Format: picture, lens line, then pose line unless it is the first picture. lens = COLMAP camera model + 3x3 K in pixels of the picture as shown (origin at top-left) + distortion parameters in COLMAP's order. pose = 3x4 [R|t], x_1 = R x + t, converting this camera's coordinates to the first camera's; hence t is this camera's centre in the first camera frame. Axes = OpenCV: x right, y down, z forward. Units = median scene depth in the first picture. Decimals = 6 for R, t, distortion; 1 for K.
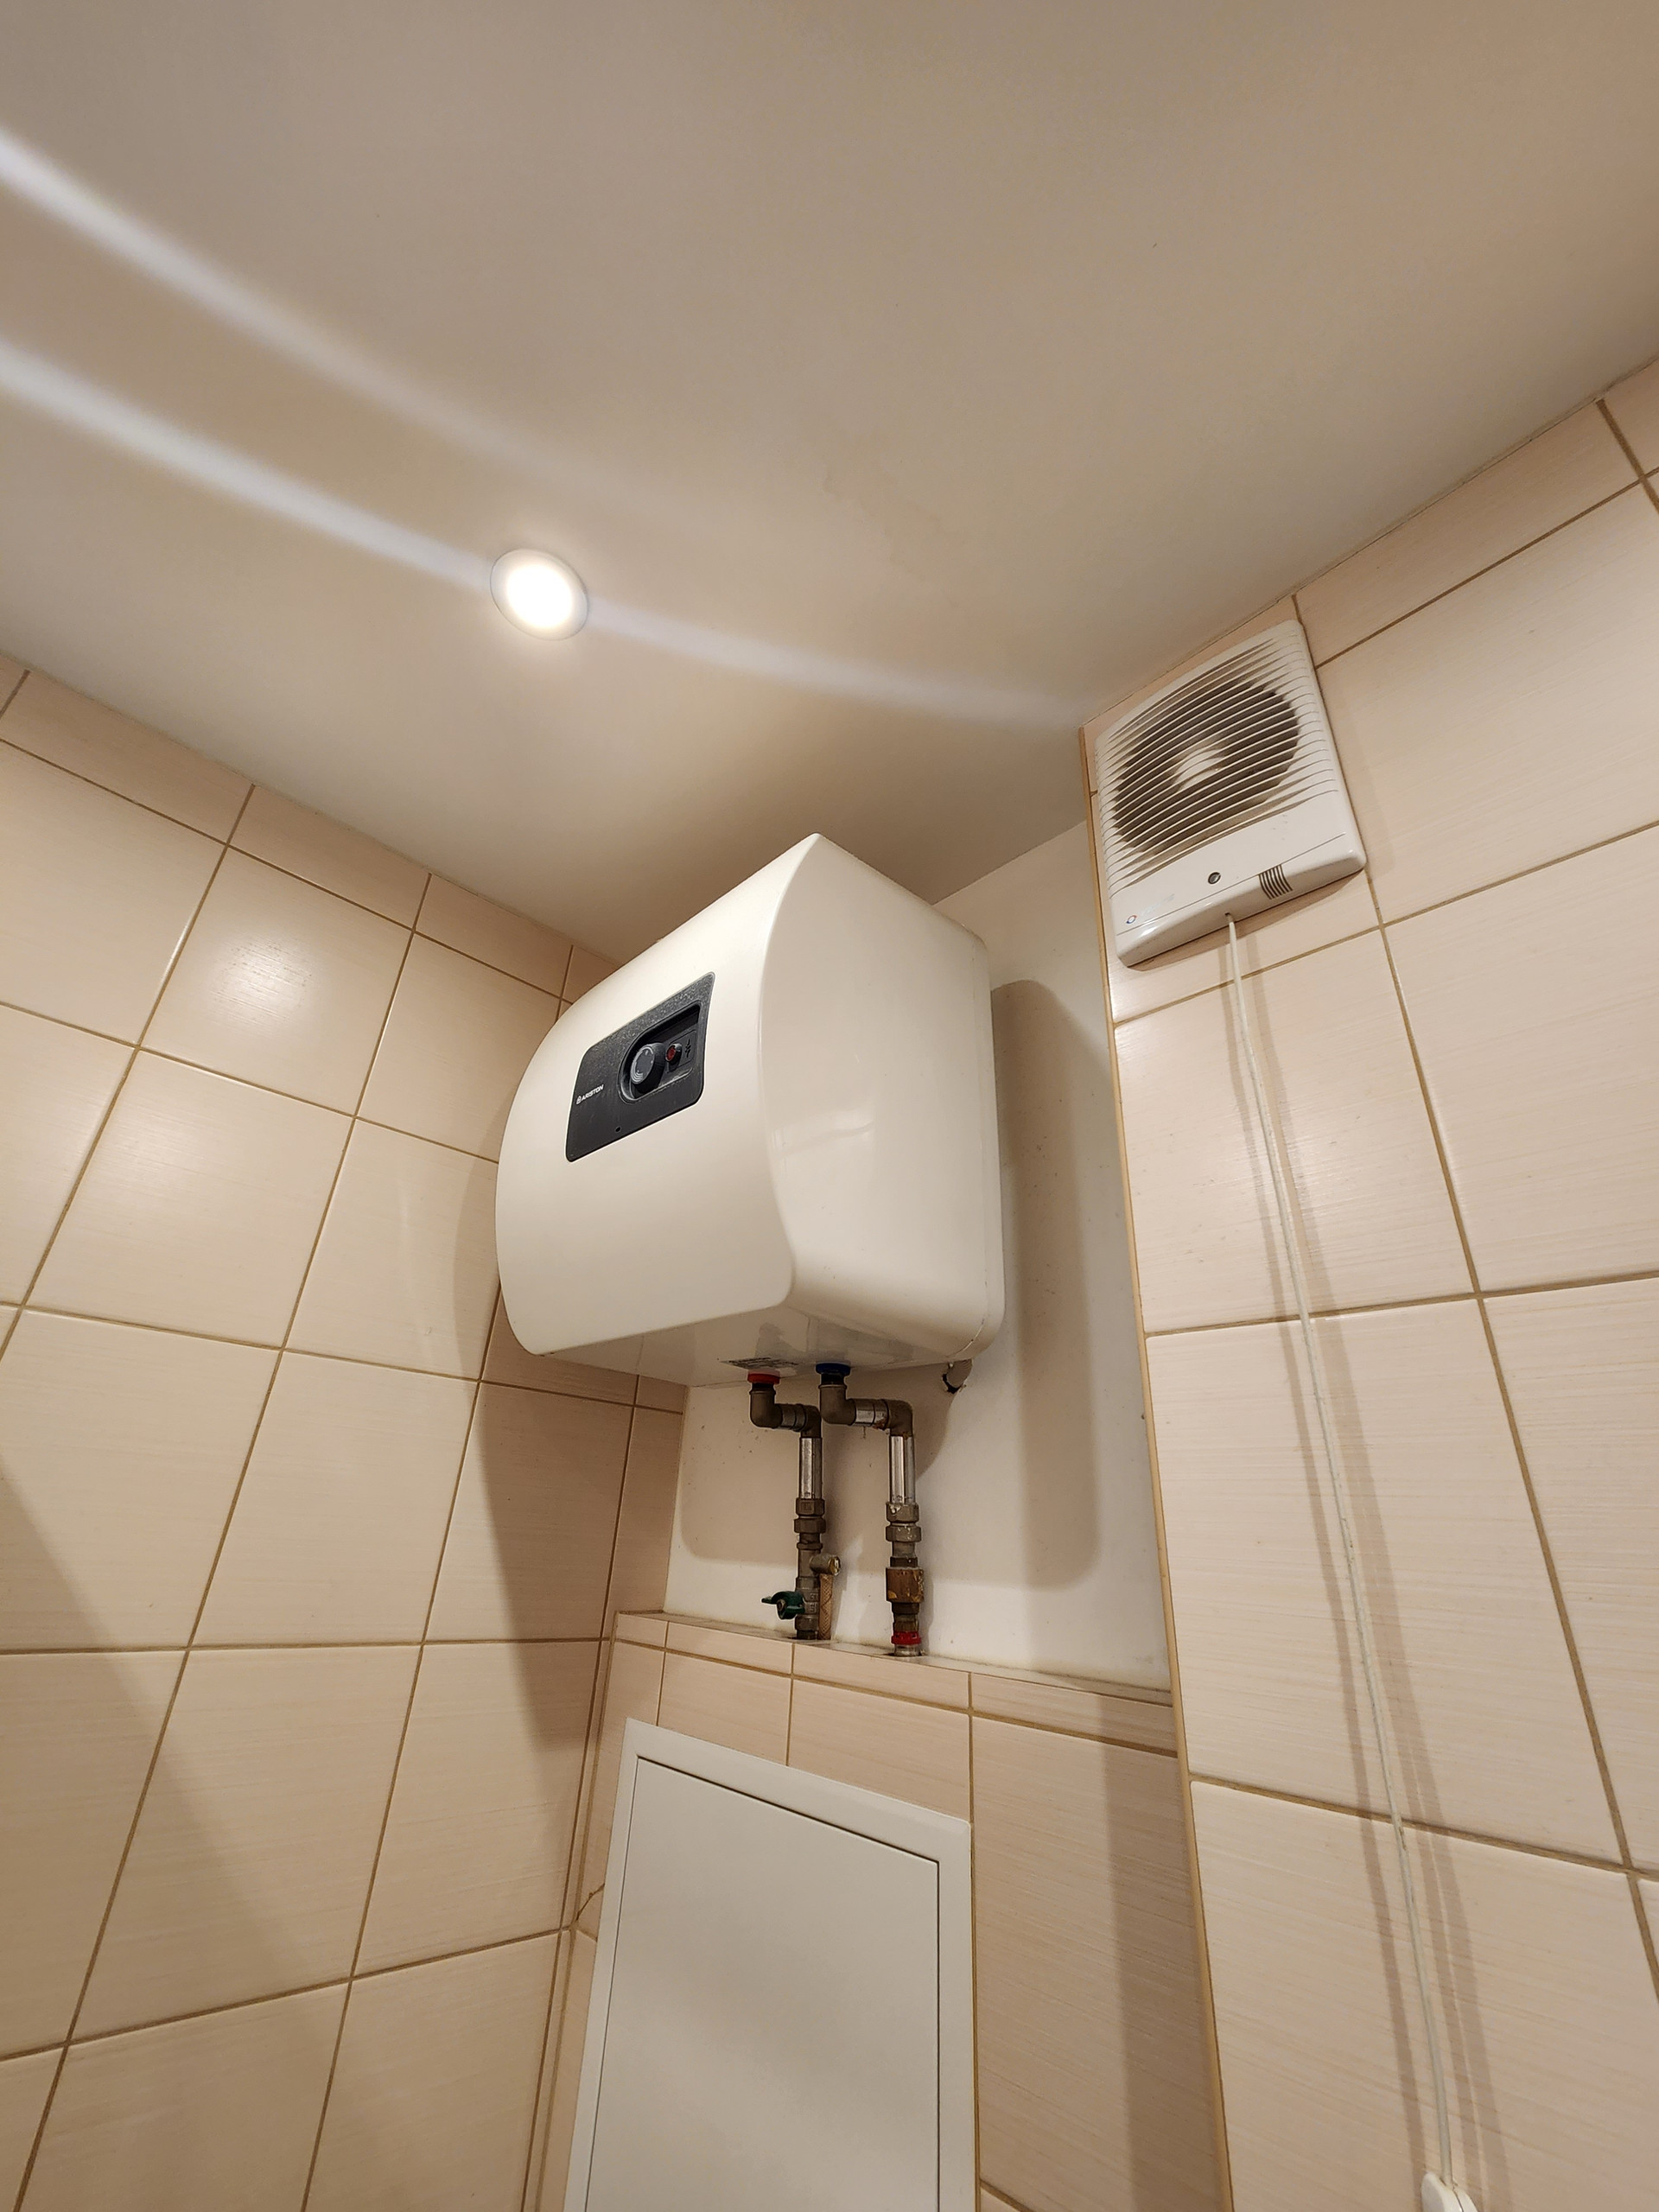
lens RADIAL K [[899.6, 0, 818.1], [0, 899.6, 1112.9], [0, 0, 1]] dist [0.002187, -0.000786]
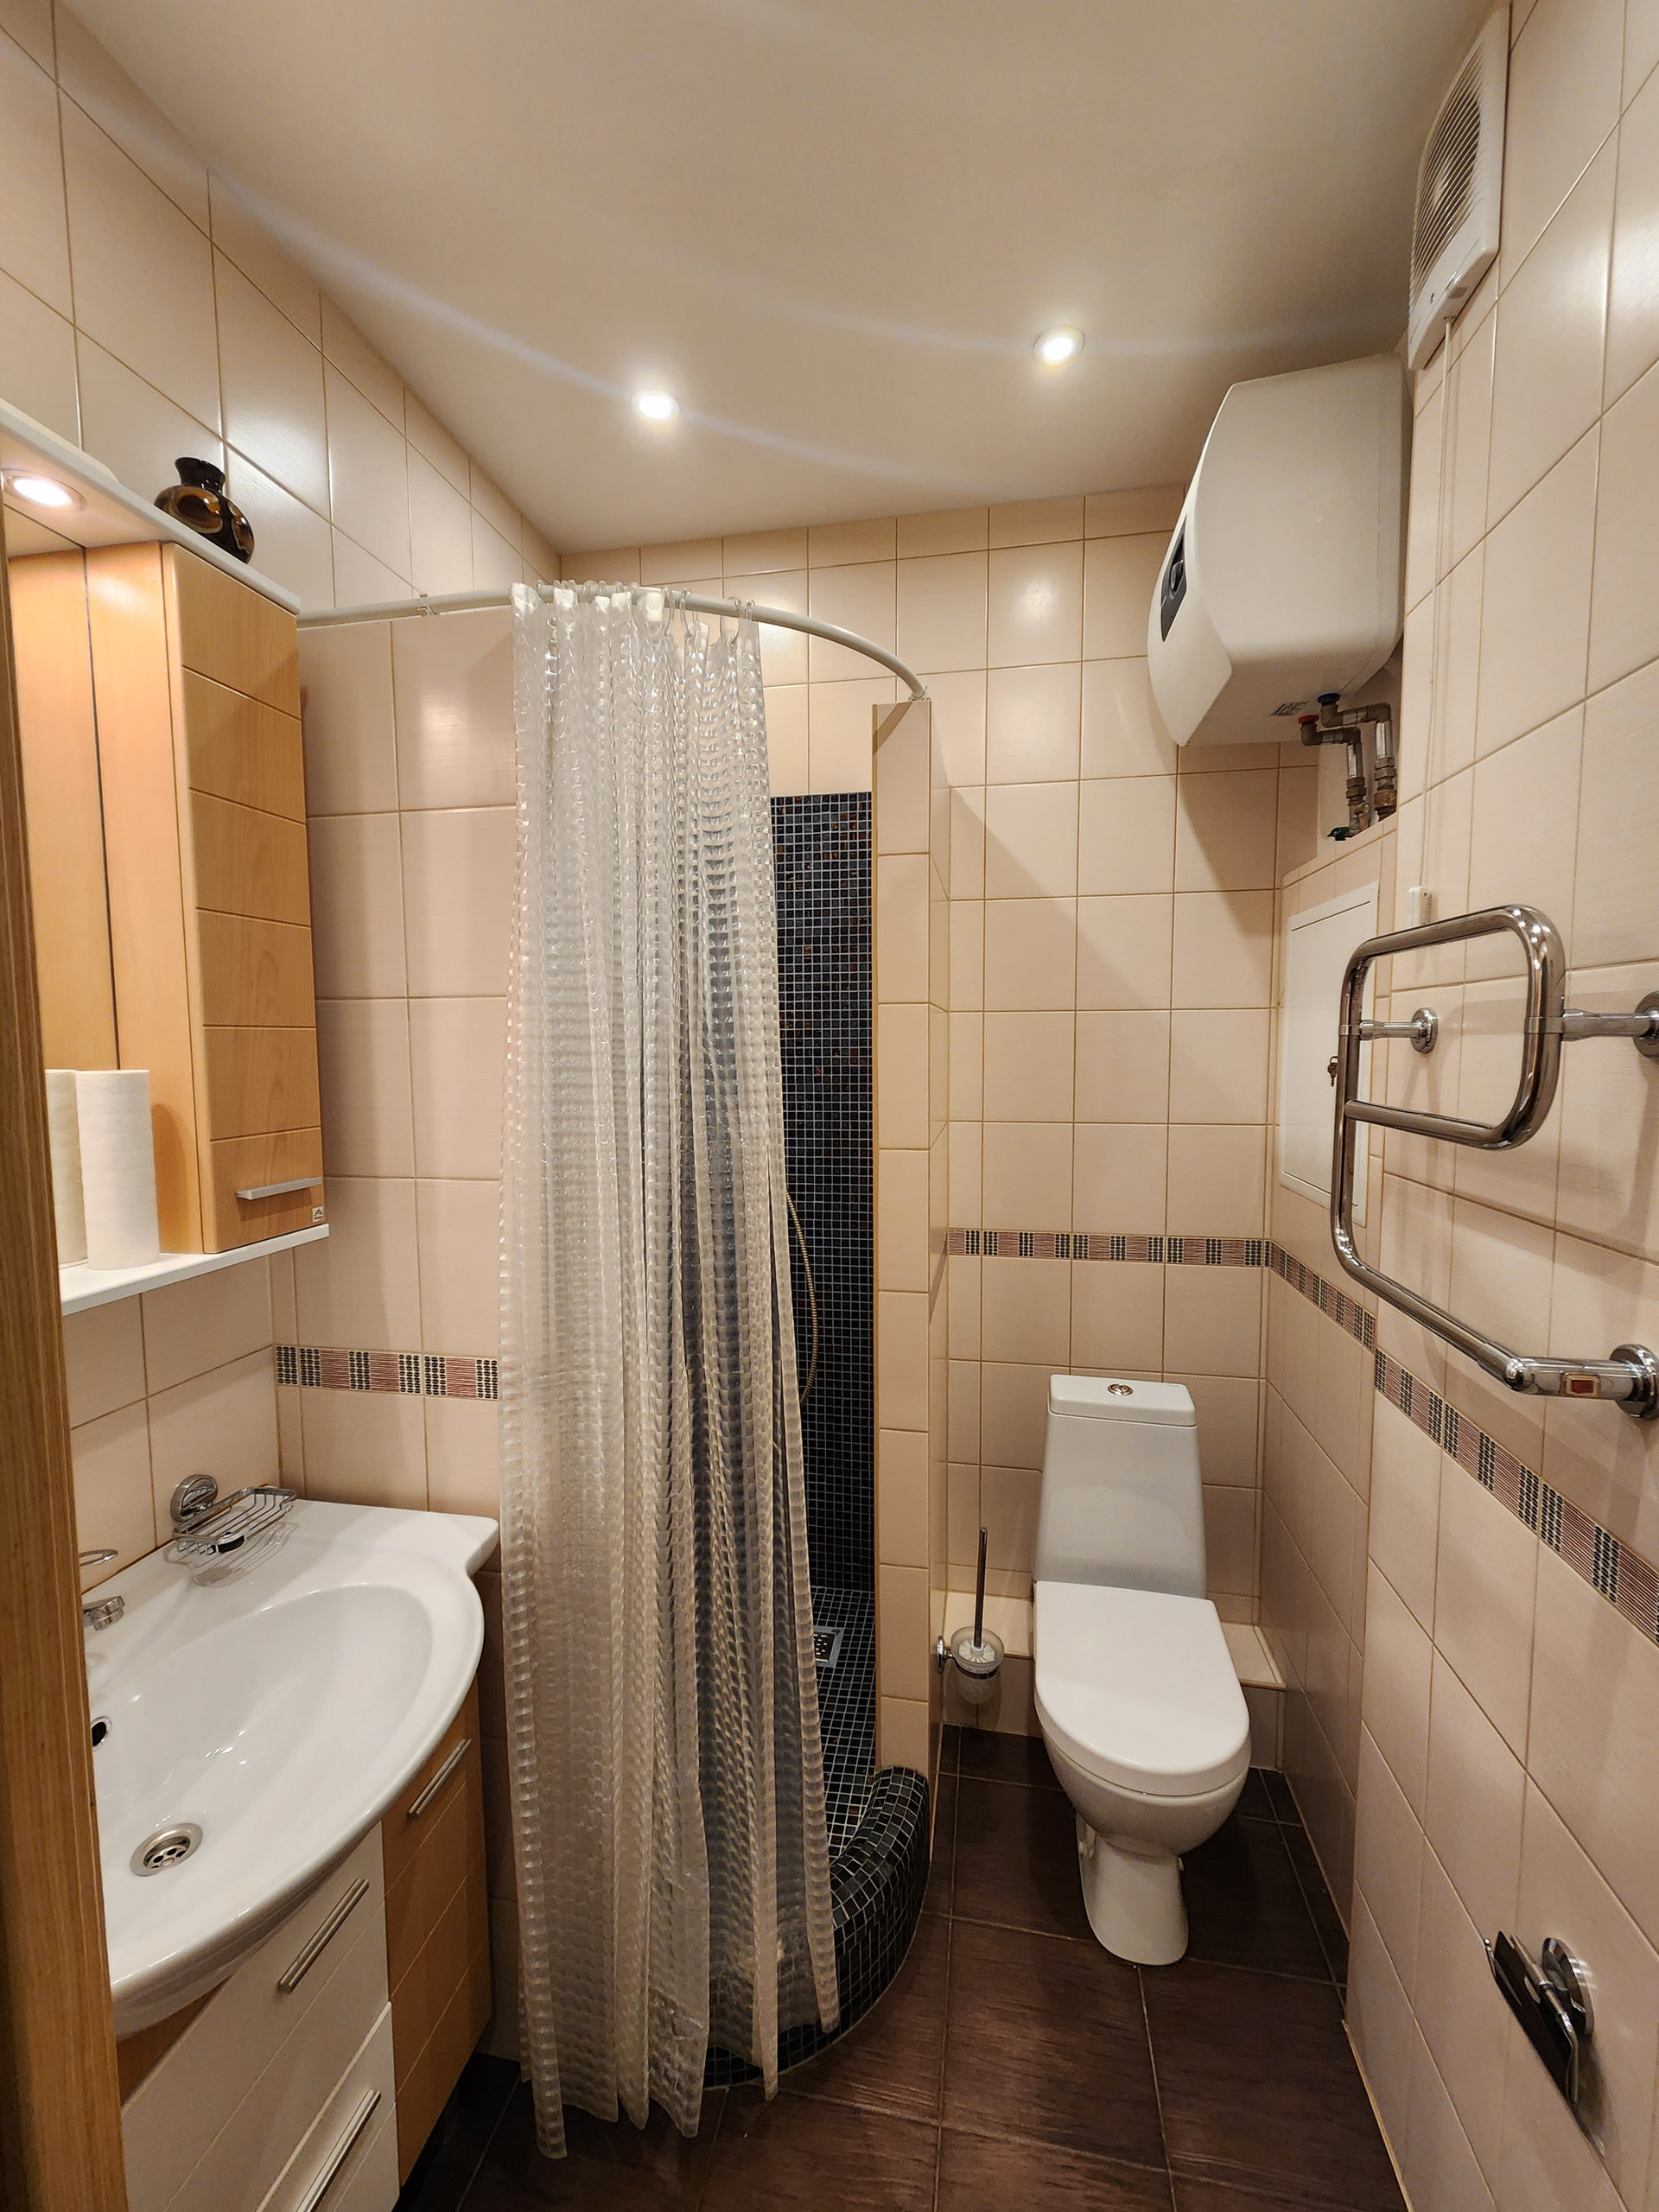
lens RADIAL K [[899.6, 0, 818.1], [0, 899.6, 1112.9], [0, 0, 1]] dist [0.002187, -0.000786]
pose [[0.578429, 0.008636, -0.815687, 0.903812], [0.385517, 0.878332, 0.282682, 0.110936], [0.718885, -0.477973, 0.504724, -1.040974]]
